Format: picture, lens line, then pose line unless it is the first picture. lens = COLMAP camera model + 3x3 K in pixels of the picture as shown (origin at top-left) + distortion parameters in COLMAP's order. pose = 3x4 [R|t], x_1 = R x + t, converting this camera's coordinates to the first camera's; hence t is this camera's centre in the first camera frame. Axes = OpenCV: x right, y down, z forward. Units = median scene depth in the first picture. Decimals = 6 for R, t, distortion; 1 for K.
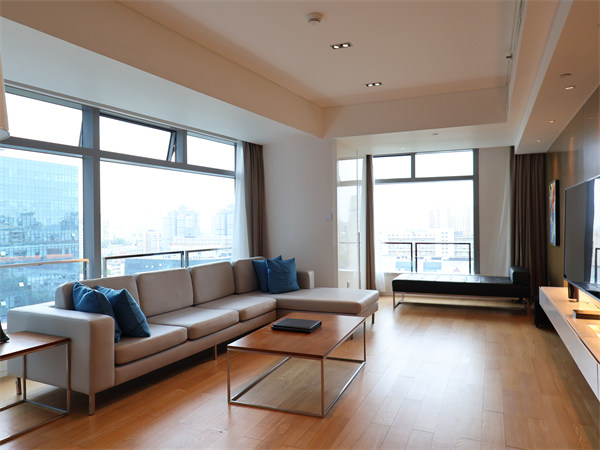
lens RADIAL K [[441.6, 0, 300.0], [0, 441.6, 225.0], [0, 0, 1]] dist [0.005914, -0.000354]
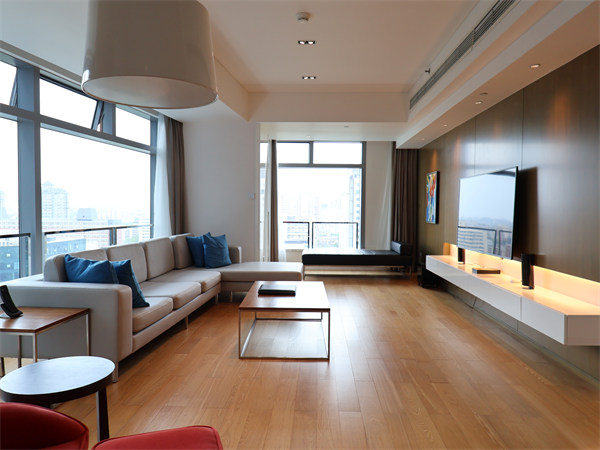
lens RADIAL K [[441.6, 0, 300.0], [0, 441.6, 225.0], [0, 0, 1]] dist [0.005914, -0.000354]
pose [[0.932783, 0.003358, 0.360424, -0.226127], [-0.016235, 0.999333, 0.032704, 0.015452], [-0.360074, -0.036357, 0.932215, -0.040344]]
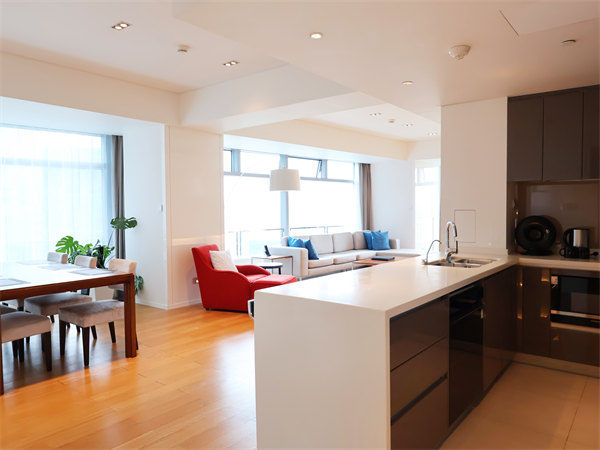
lens RADIAL K [[441.6, 0, 300.0], [0, 441.6, 225.0], [0, 0, 1]] dist [0.005914, -0.000354]
pose [[0.967407, 0.010850, -0.252994, 0.093441], [-0.002383, 0.999427, 0.033749, -0.008286], [0.253216, -0.032047, 0.966879, -0.773632]]
